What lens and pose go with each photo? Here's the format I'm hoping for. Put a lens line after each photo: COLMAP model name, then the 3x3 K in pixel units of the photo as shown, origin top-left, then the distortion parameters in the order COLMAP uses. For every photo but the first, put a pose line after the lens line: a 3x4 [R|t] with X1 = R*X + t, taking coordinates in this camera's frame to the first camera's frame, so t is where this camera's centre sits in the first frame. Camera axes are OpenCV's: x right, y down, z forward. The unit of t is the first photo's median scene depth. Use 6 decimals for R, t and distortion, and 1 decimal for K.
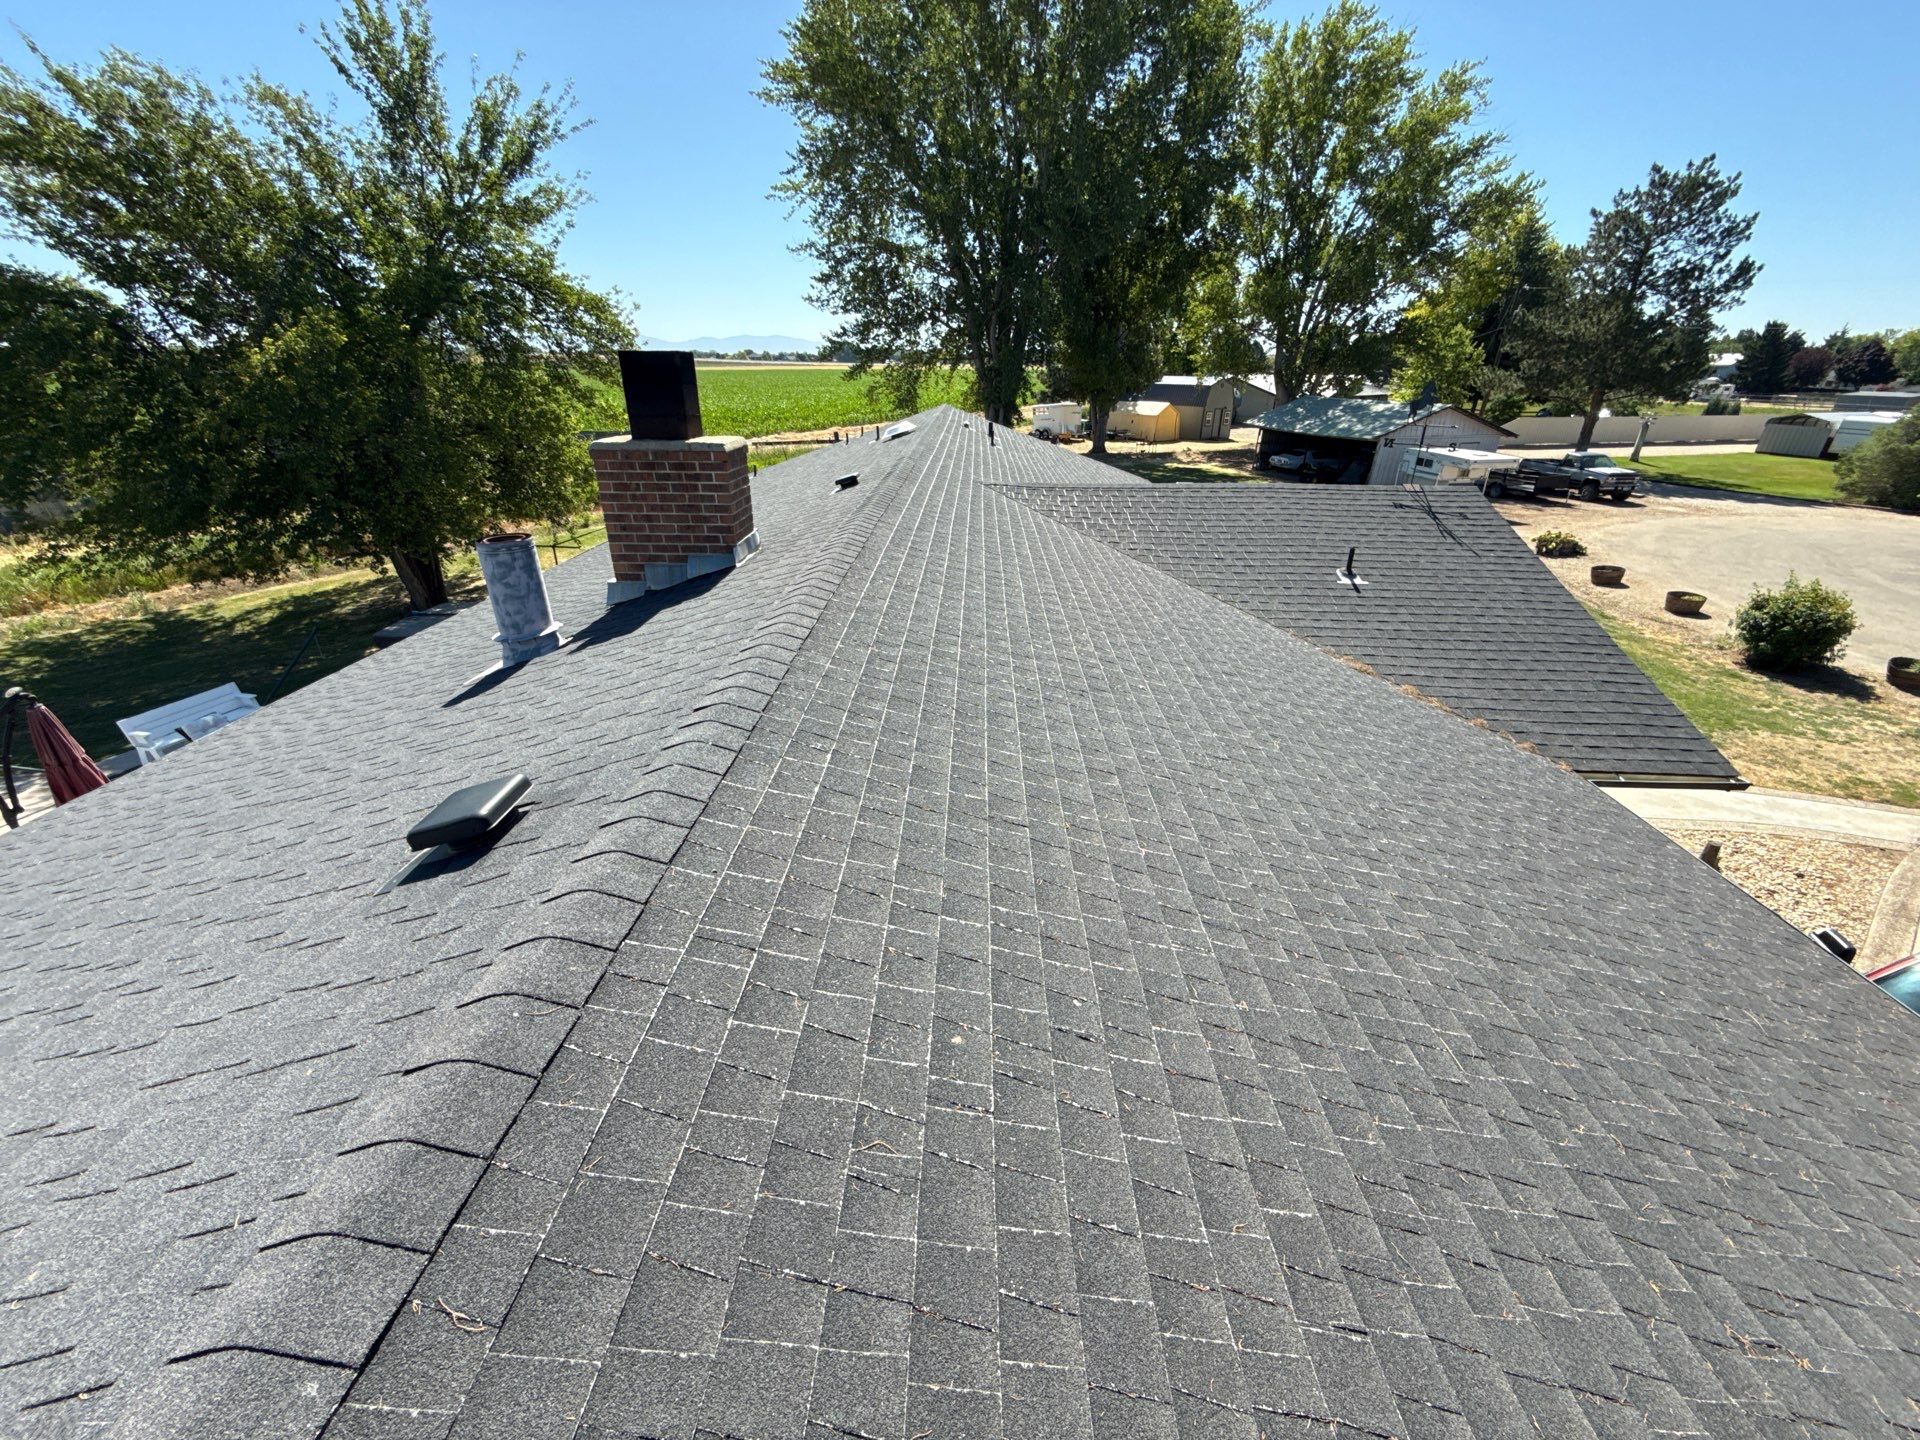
lens RADIAL K [[765.6, 0, 963.1], [0, 765.6, 718.2], [0, 0, 1]] dist [0.000284, 0.000052]
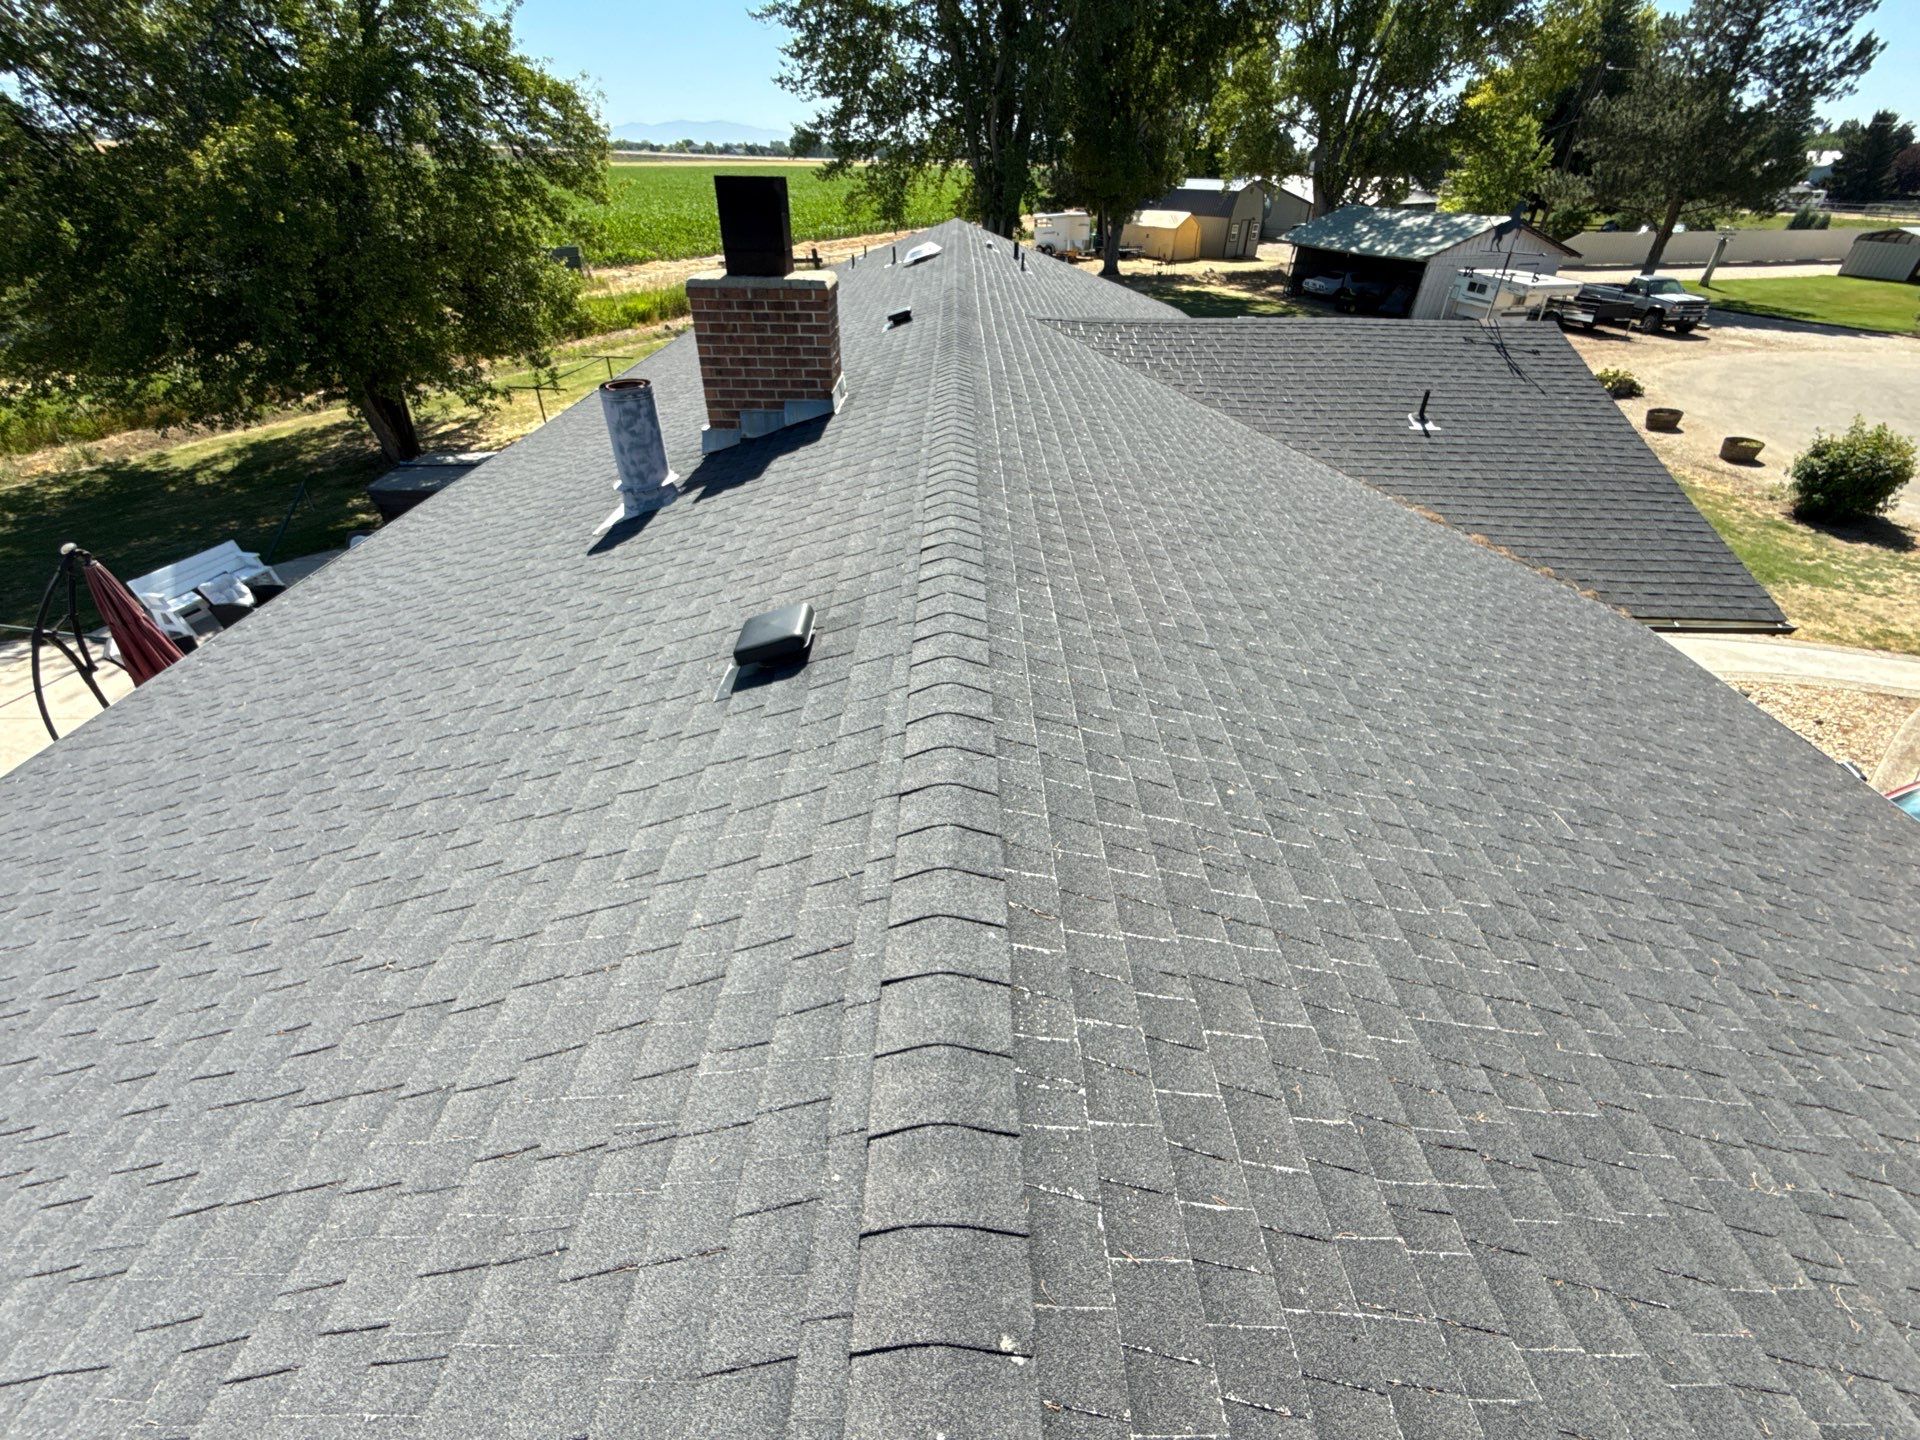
lens RADIAL K [[816.3, 0, 958.0], [0, 816.3, 722.4], [0, 0, 1]] dist [-0.001786, 0.000725]
pose [[0.999816, -0.008229, 0.017327, -0.100868], [0.005155, 0.985349, 0.170472, 0.011315], [-0.018476, -0.170351, 0.985210, -0.073240]]
